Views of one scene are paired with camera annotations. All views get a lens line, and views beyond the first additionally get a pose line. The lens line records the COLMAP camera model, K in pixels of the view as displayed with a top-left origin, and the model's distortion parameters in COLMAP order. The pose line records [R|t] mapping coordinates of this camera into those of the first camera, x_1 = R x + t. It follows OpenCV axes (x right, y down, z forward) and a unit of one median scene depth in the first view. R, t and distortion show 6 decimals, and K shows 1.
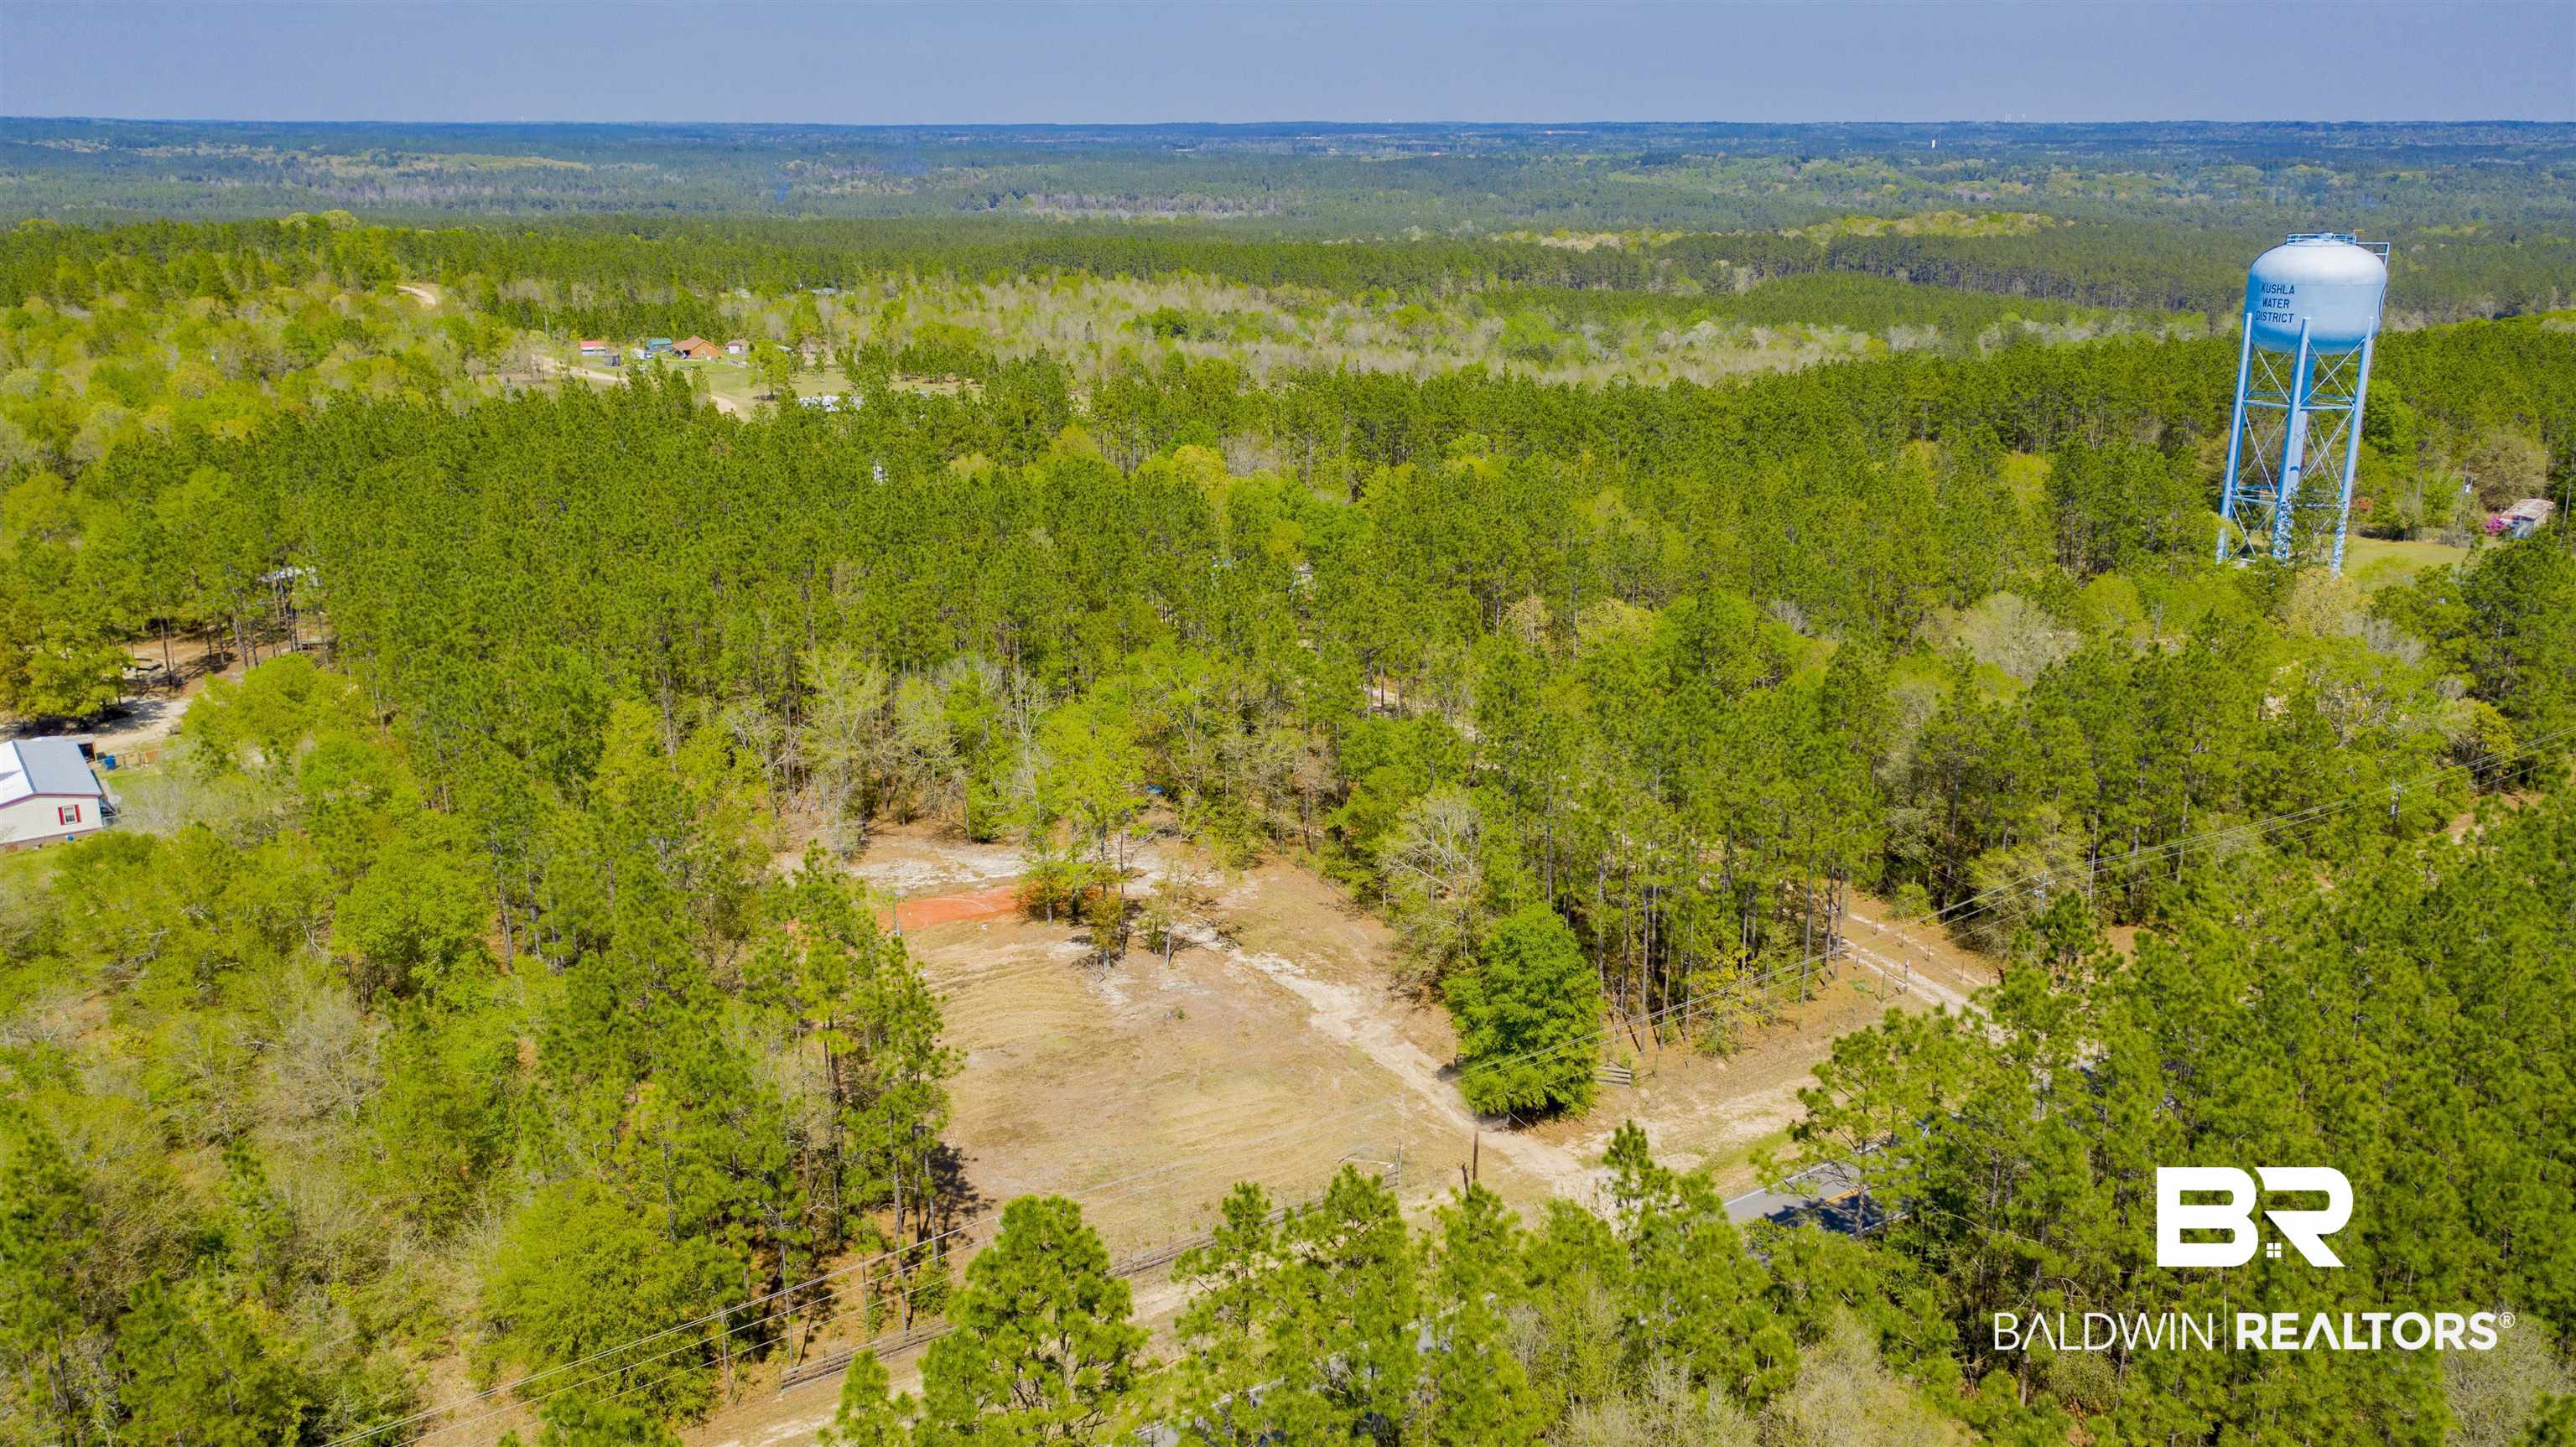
lens RADIAL K [[2047.9, 0, 1280.9], [0, 2047.9, 743.0], [0, 0, 1]] dist [0.011512, 0.038455]
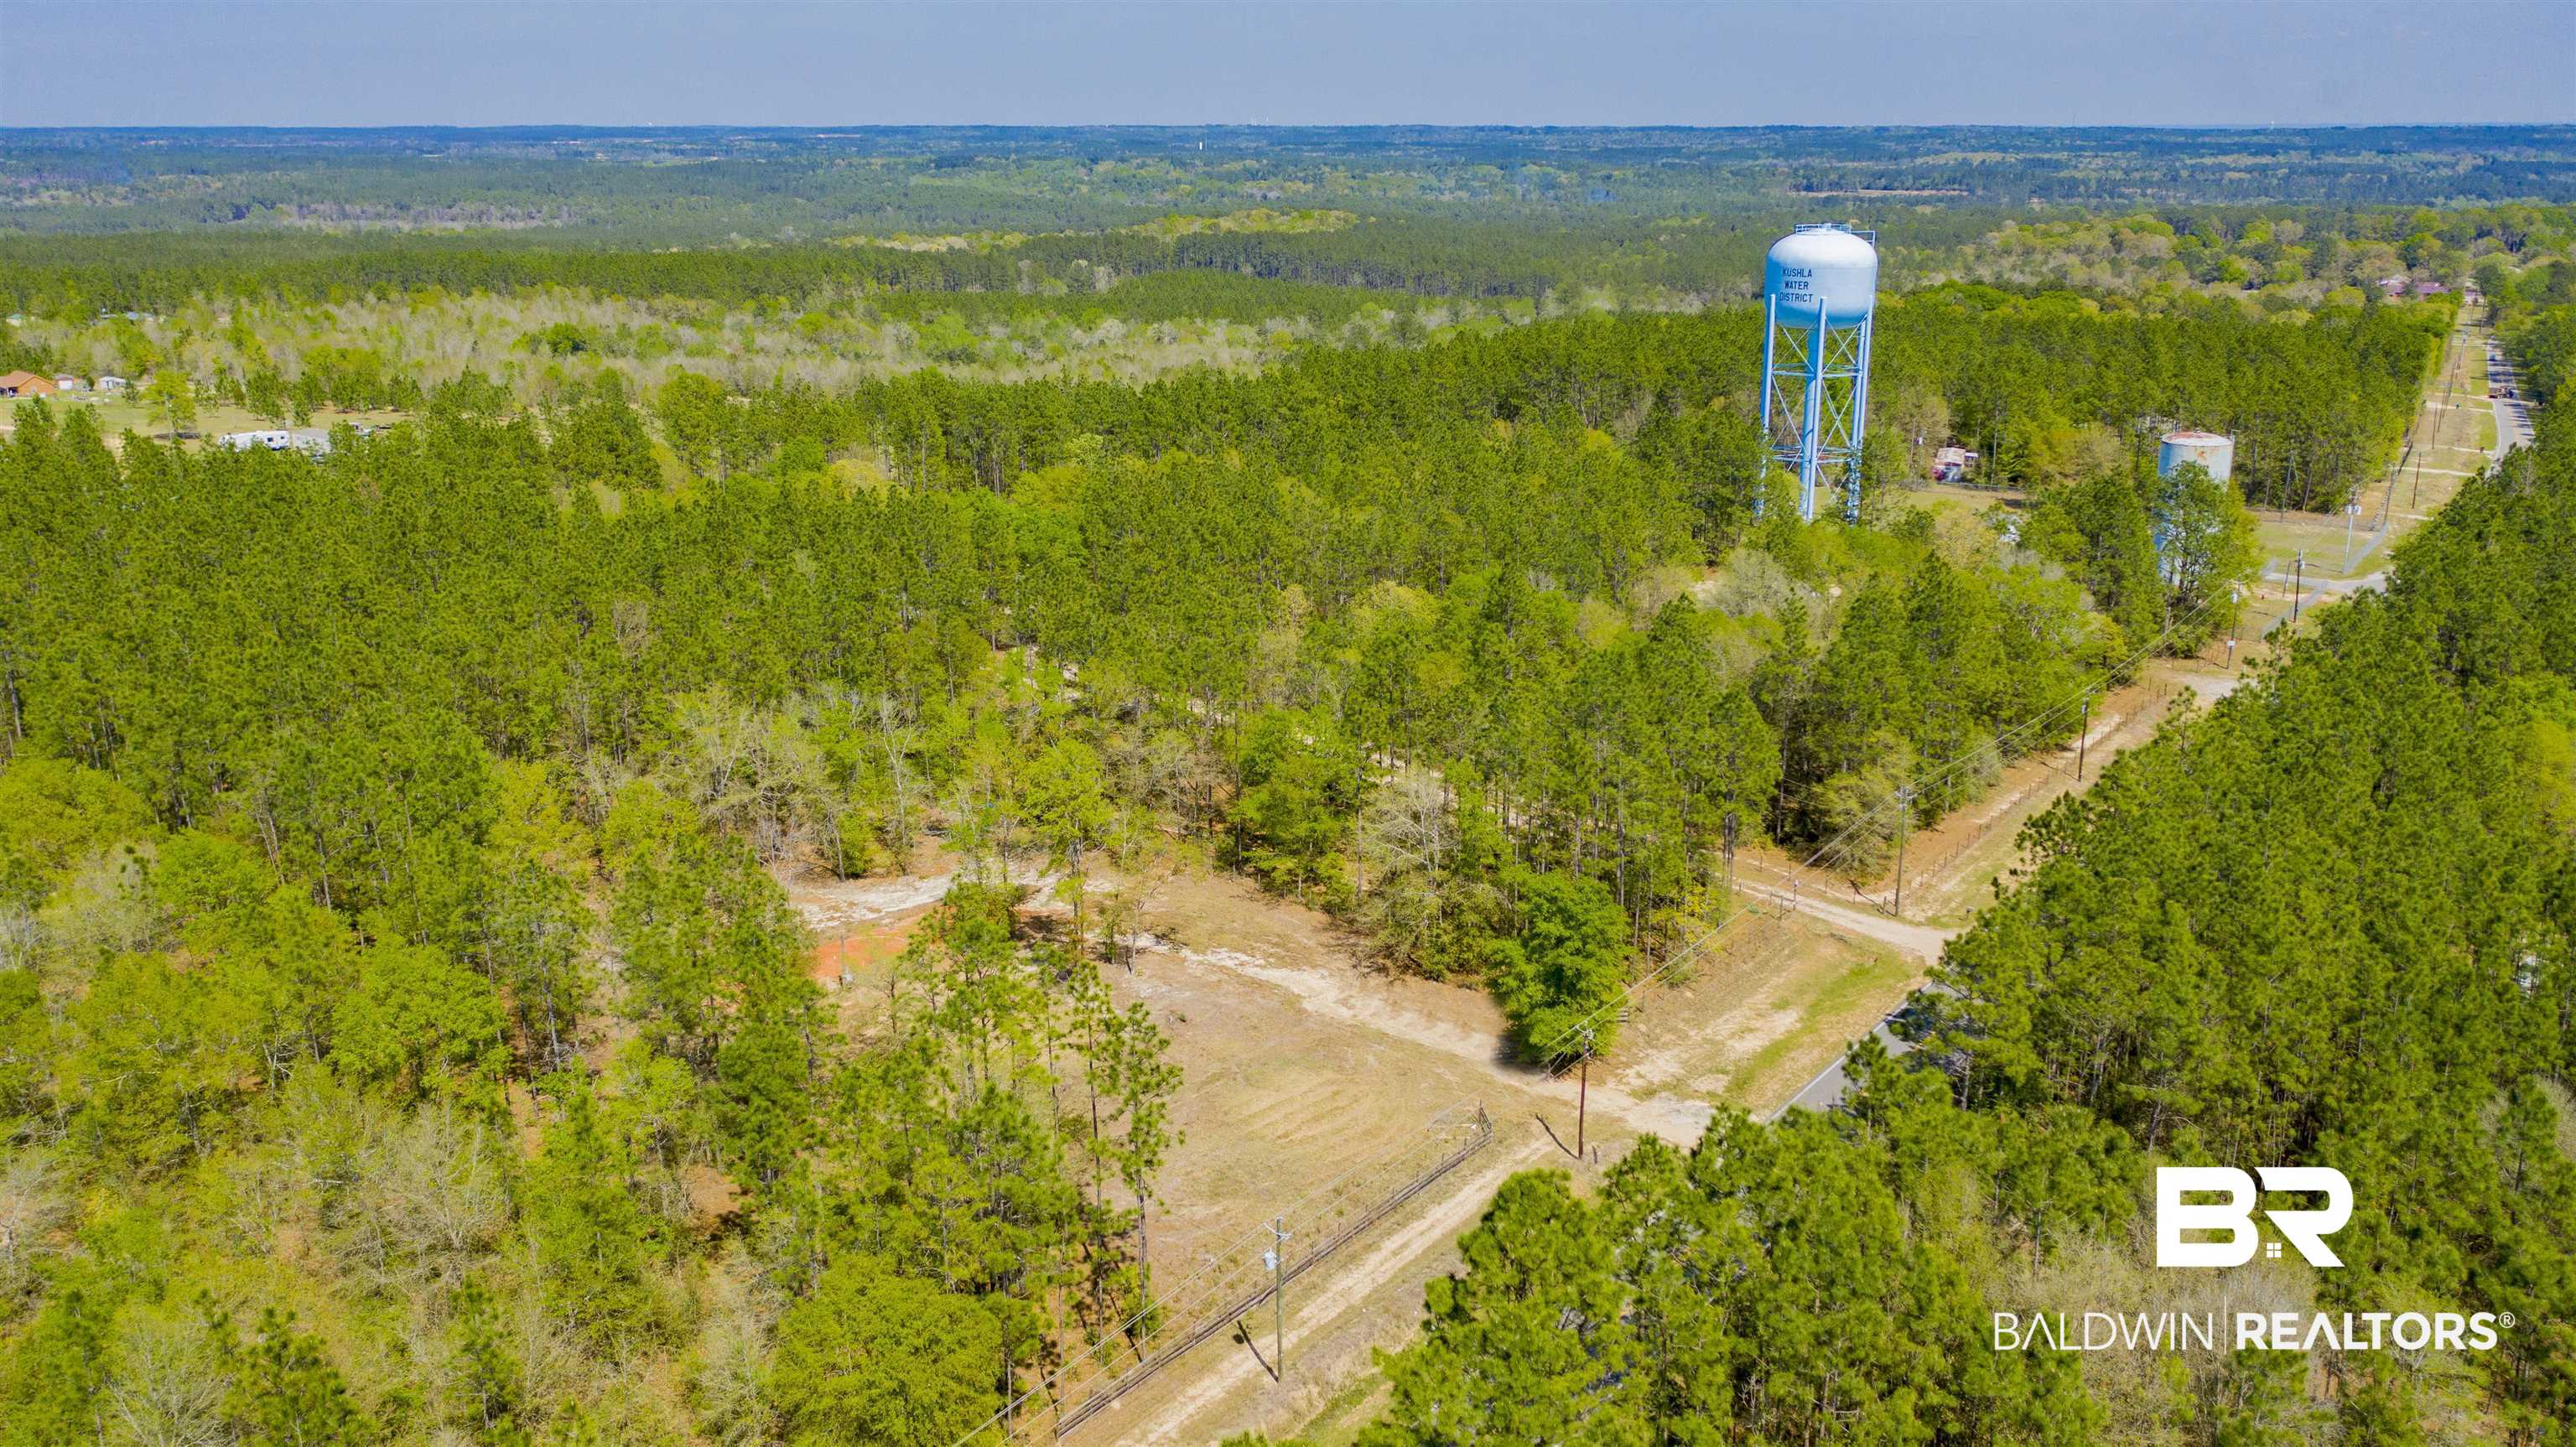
lens RADIAL K [[2047.9, 0, 1268.5], [0, 2047.9, 723.4], [0, 0, 1]] dist [0.011512, 0.038455]
pose [[0.947410, -0.094028, 0.305898, -0.043012], [0.097163, 0.995256, 0.004998, -0.001708], [-0.304916, 0.024987, 0.952051, 0.004024]]
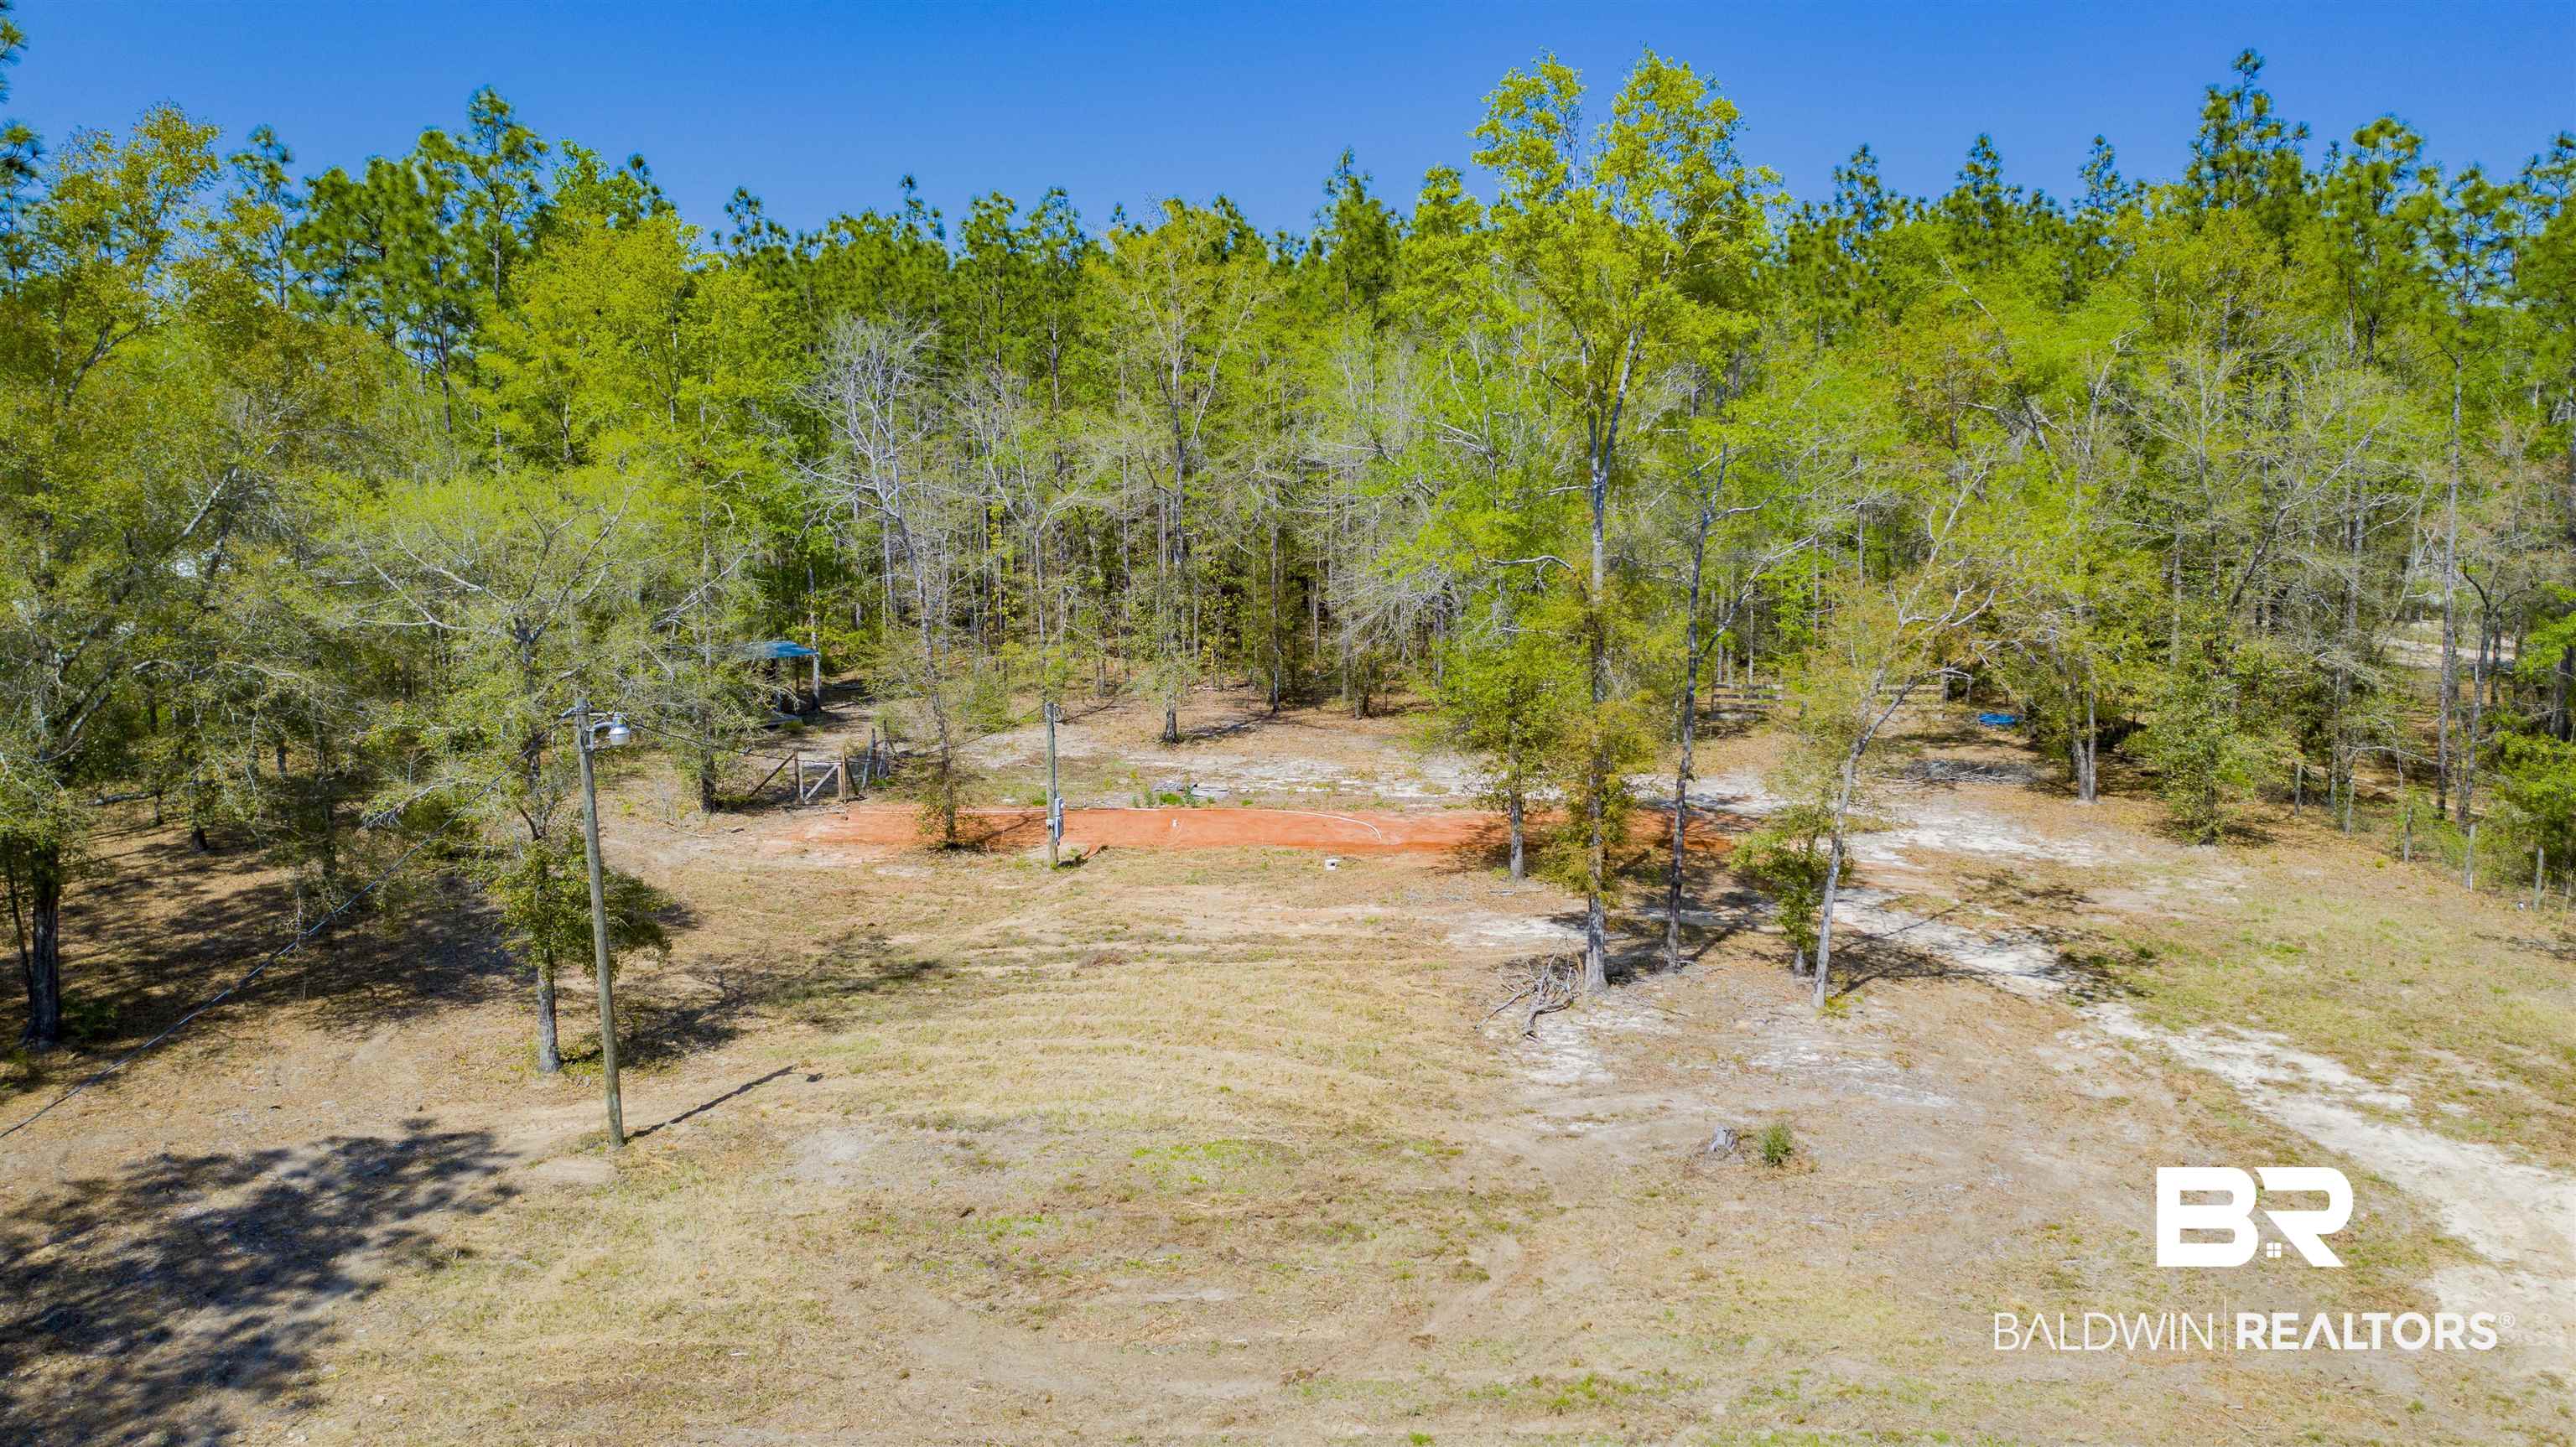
lens RADIAL K [[2047.9, 0, 1298.6], [0, 2047.9, 737.1], [0, 0, 1]] dist [0.011512, 0.038455]
pose [[0.880242, 0.065602, -0.469969, 0.001188], [-0.140210, 0.982134, -0.125516, 0.017653], [0.453338, 0.176379, 0.873713, 0.109670]]
